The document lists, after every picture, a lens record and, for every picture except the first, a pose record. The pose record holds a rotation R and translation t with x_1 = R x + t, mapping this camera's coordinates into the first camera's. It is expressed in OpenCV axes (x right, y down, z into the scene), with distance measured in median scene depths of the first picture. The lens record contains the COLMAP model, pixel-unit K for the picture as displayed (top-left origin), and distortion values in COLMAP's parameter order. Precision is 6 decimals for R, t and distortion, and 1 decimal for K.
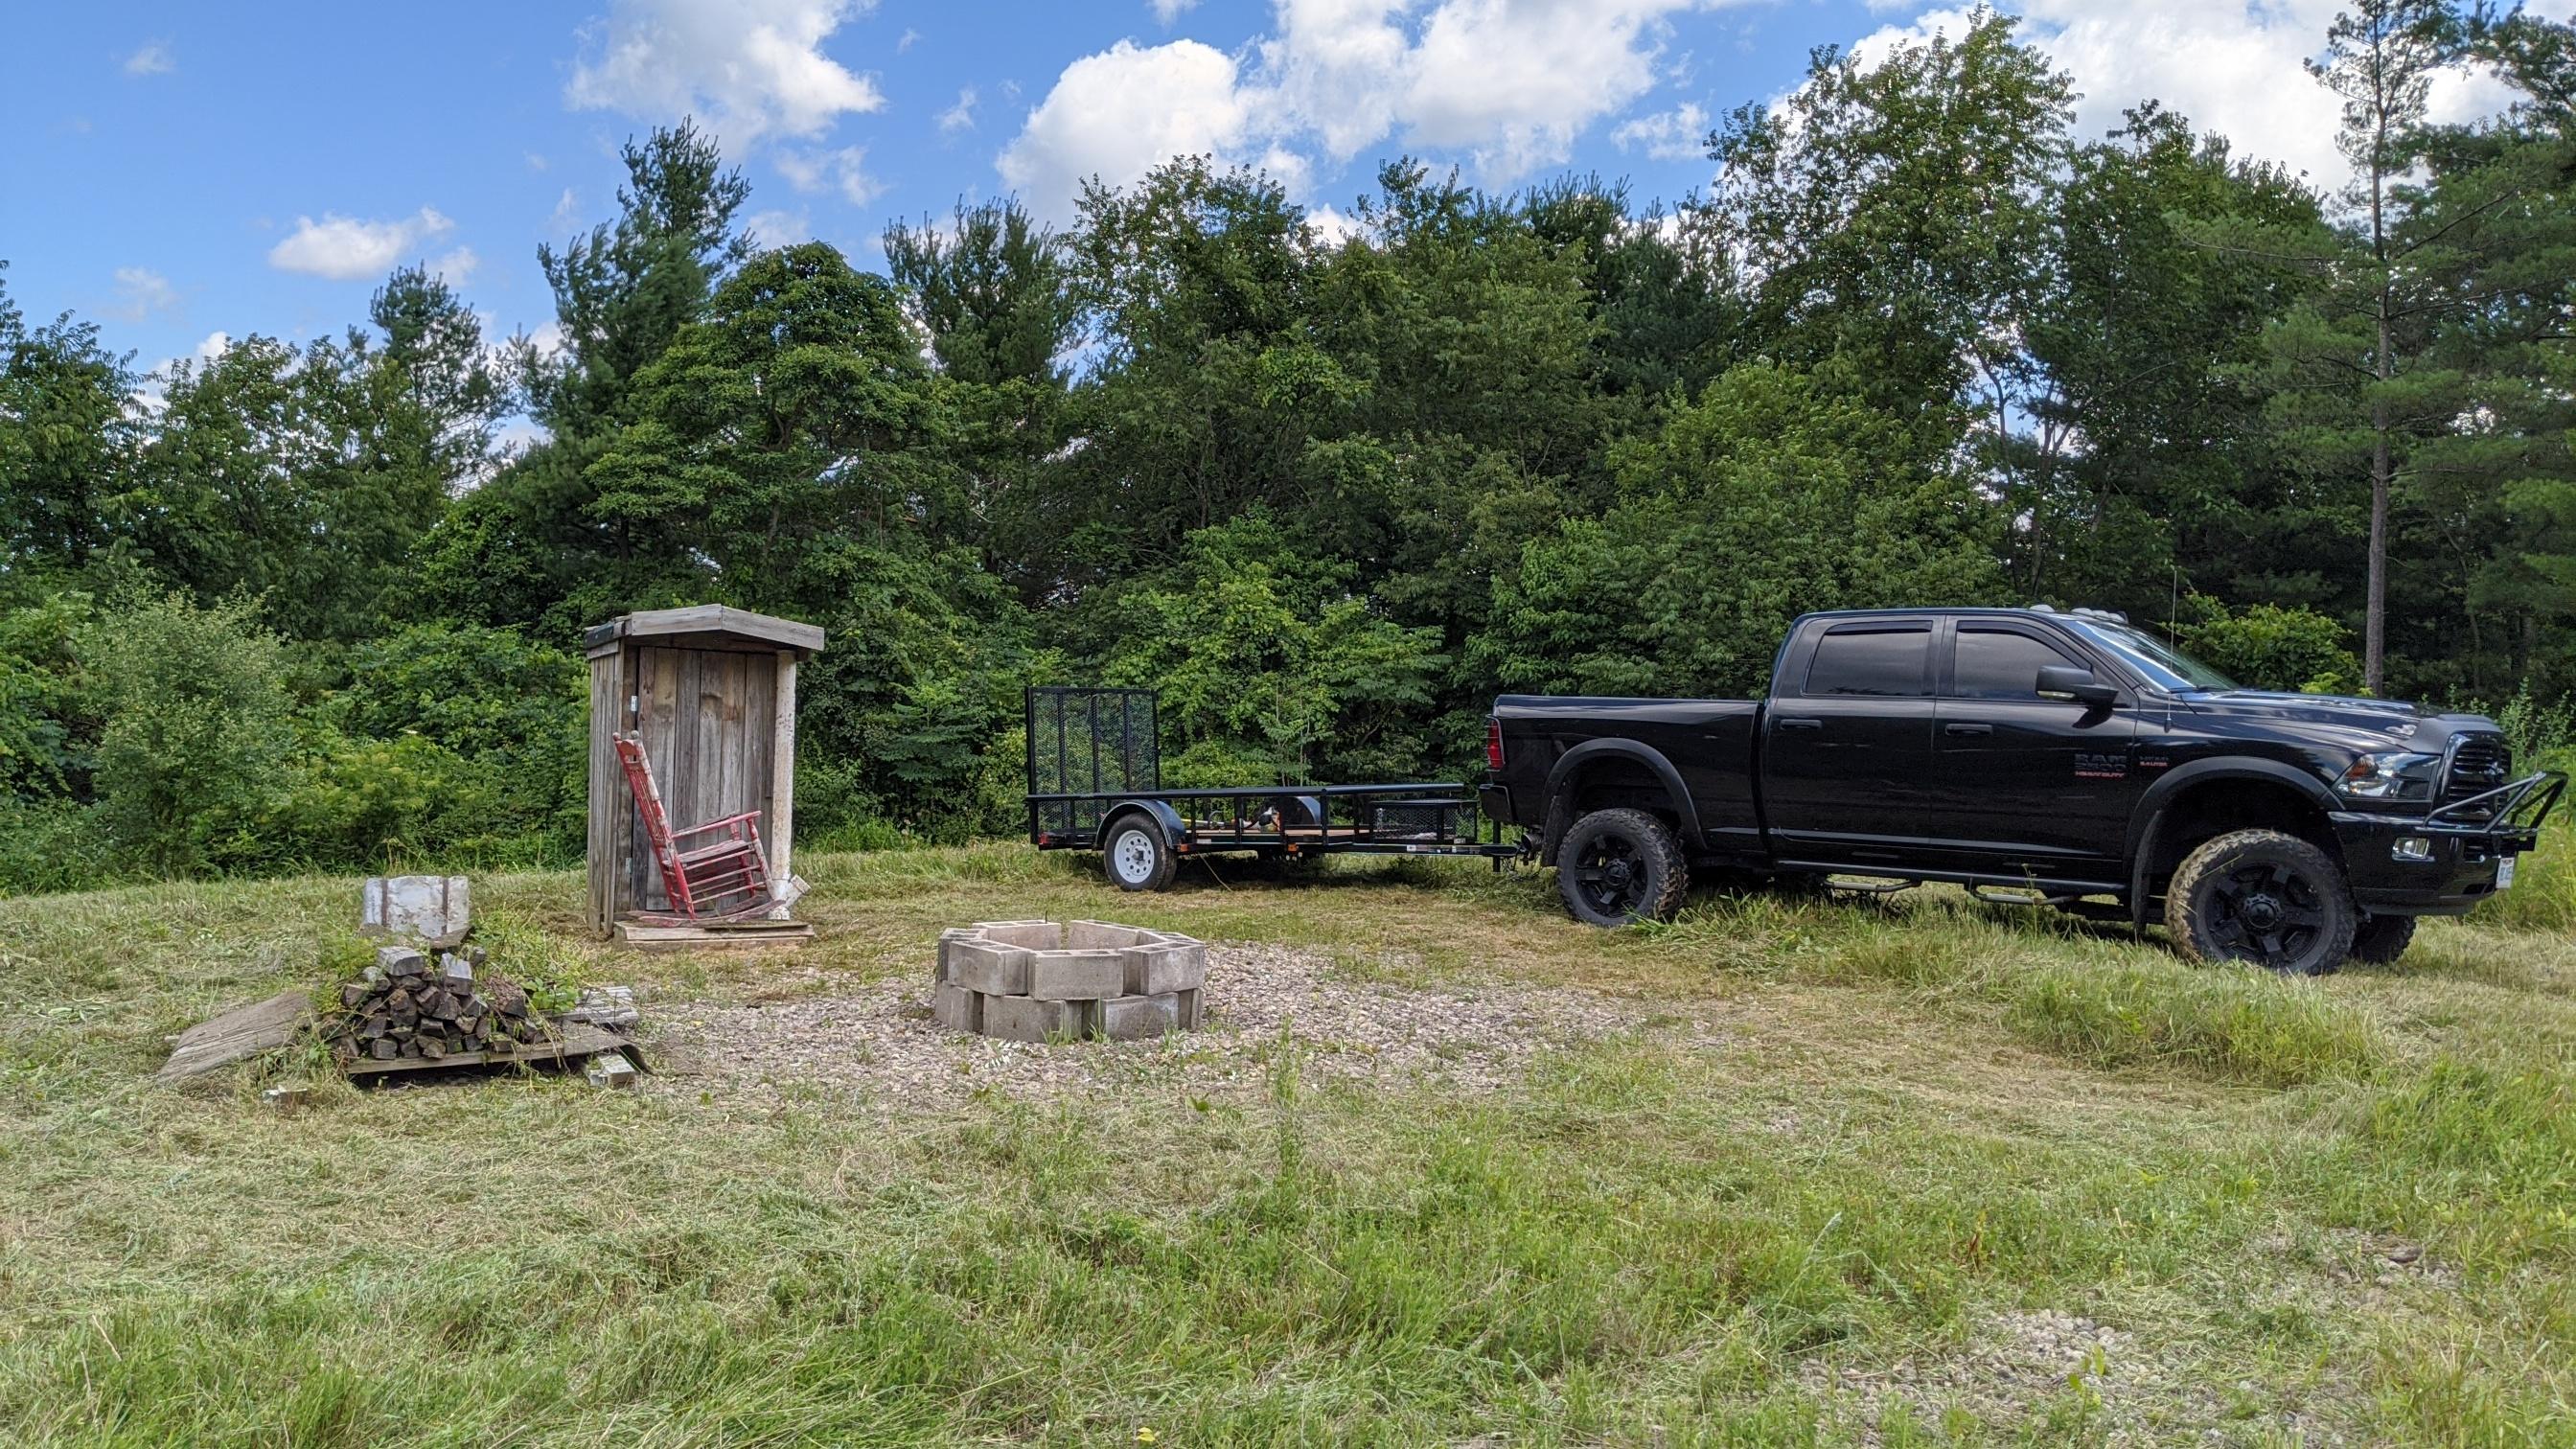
lens RADIAL K [[2025.6, 0, 1287.5], [0, 2025.6, 718.7], [0, 0, 1]] dist [0.049425, -0.056901]
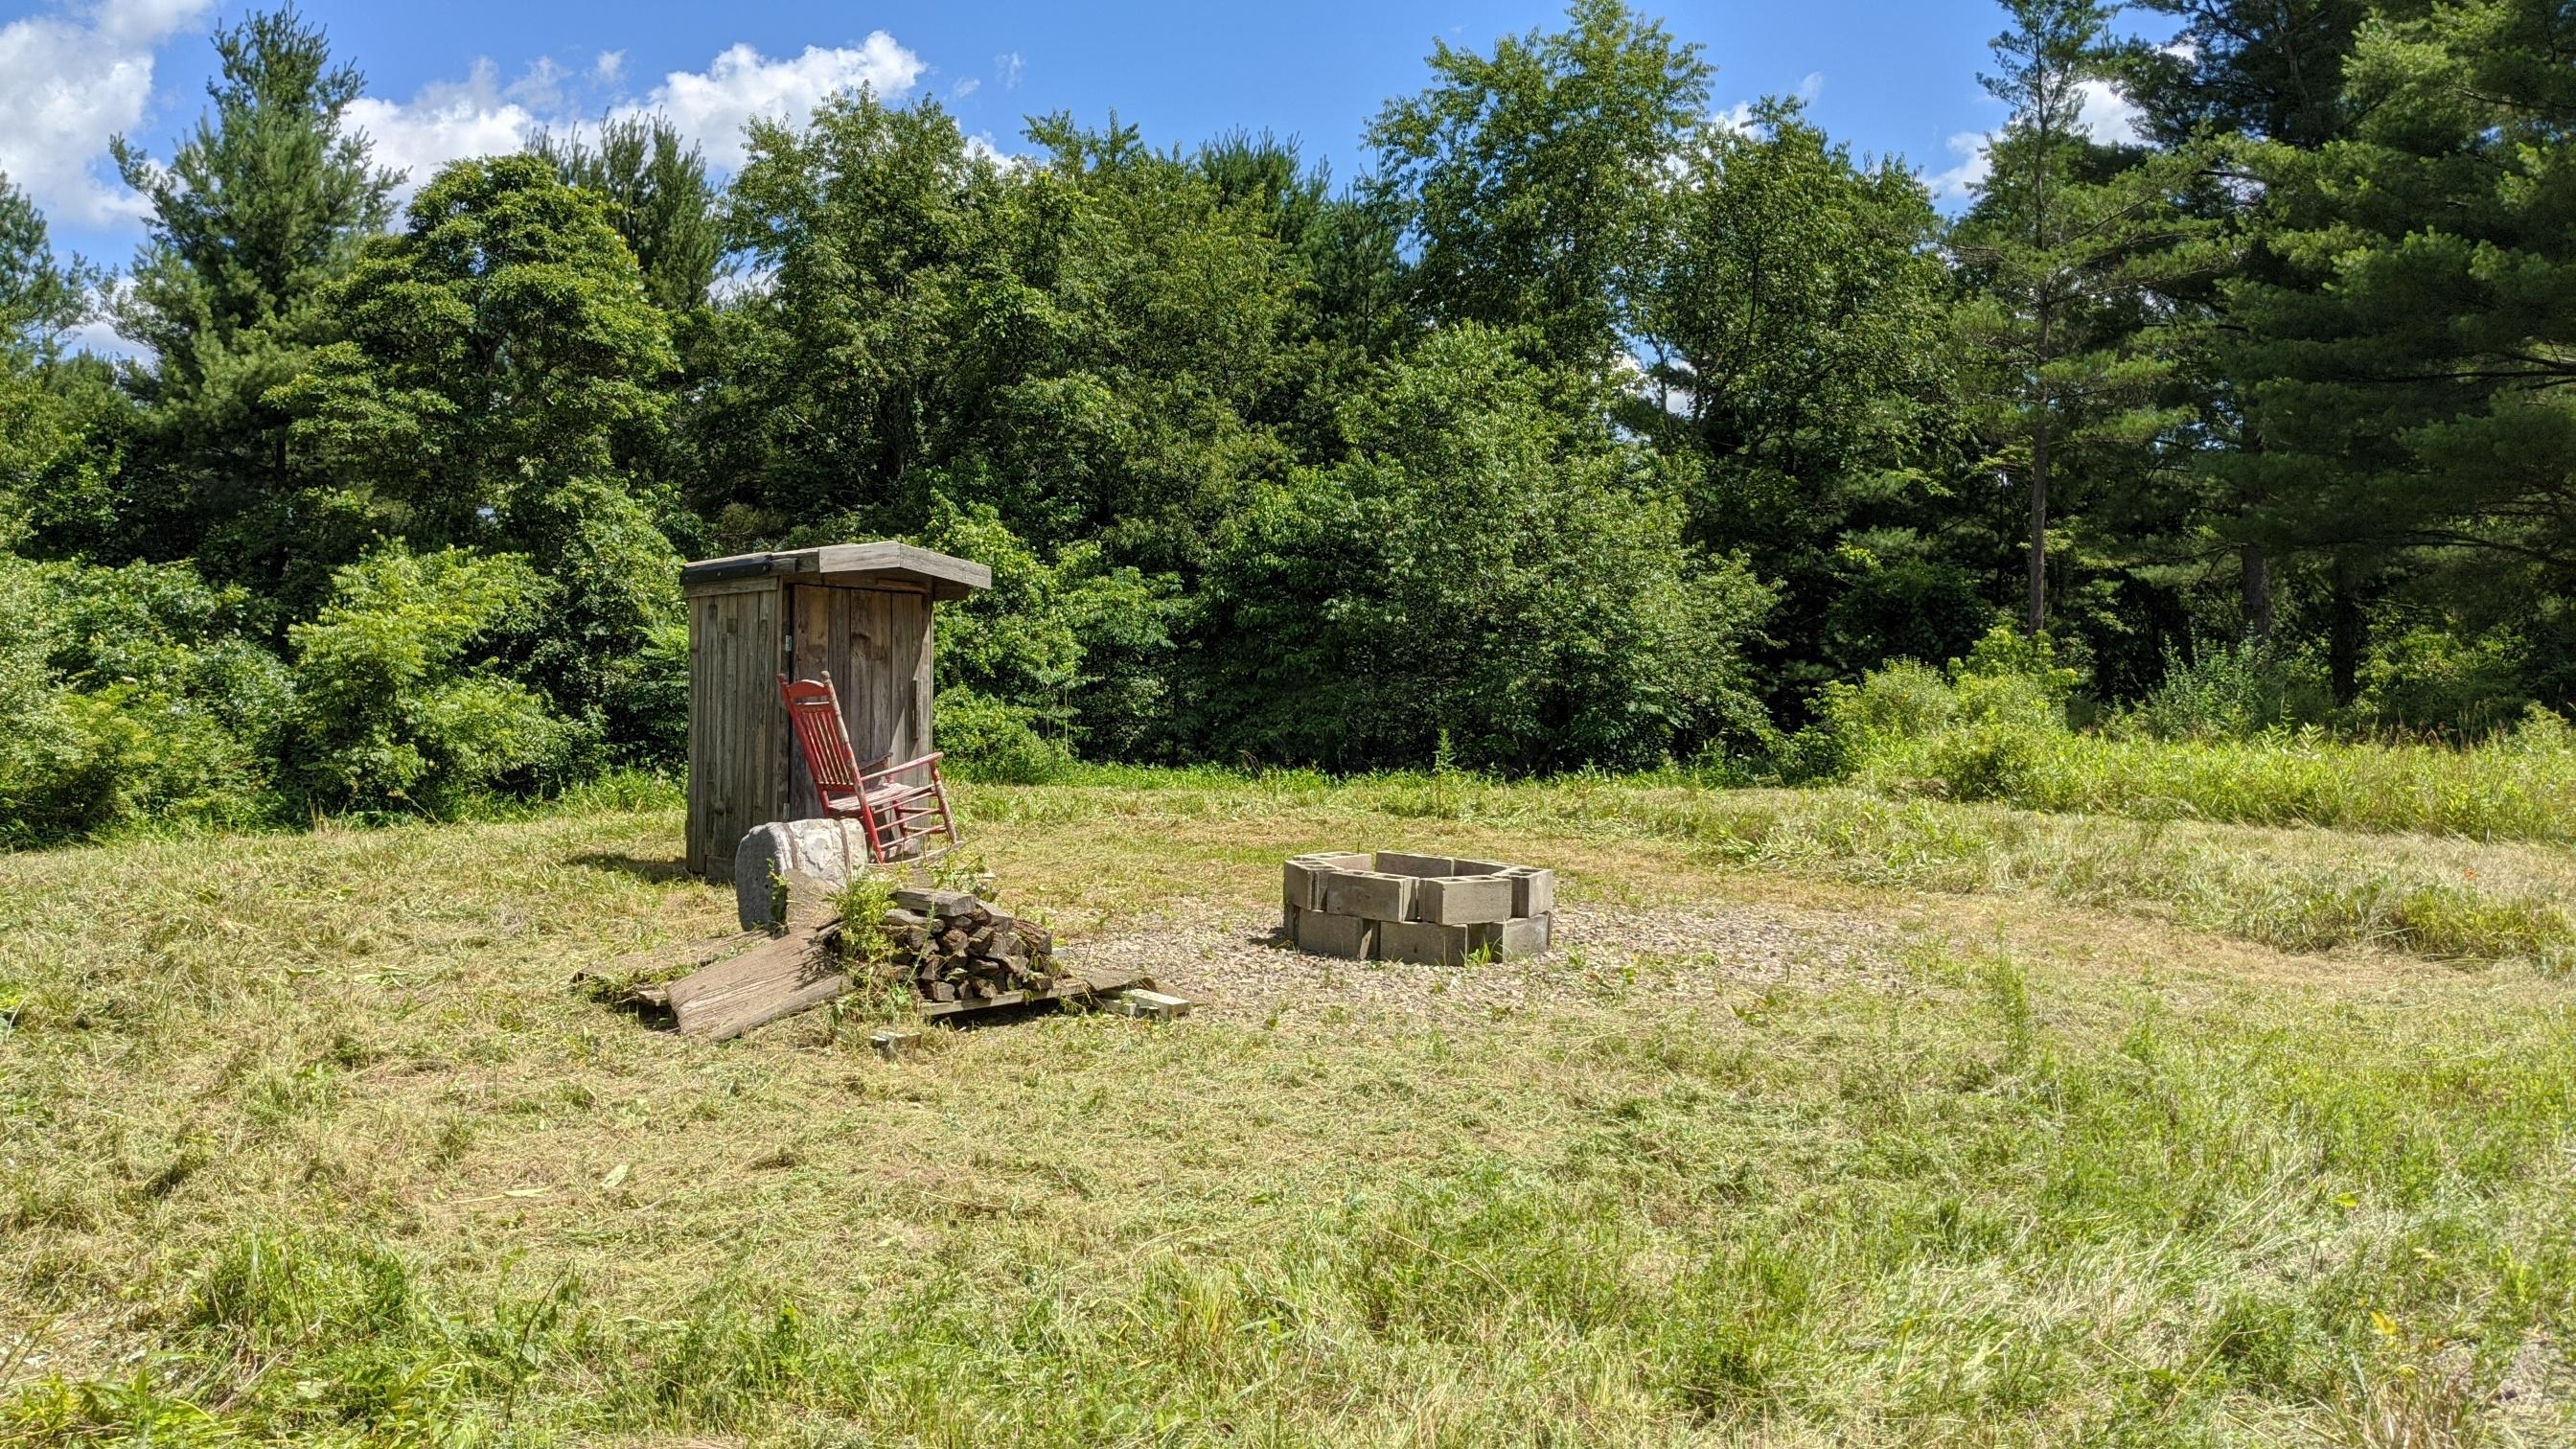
lens RADIAL K [[2025.6, 0, 1283.2], [0, 2025.6, 722.1], [0, 0, 1]] dist [0.049425, -0.056901]
pose [[0.968647, -0.011450, 0.248178, -0.126916], [0.004481, 0.999580, 0.028626, 0.001148], [-0.248402, -0.026617, 0.968291, 0.003489]]
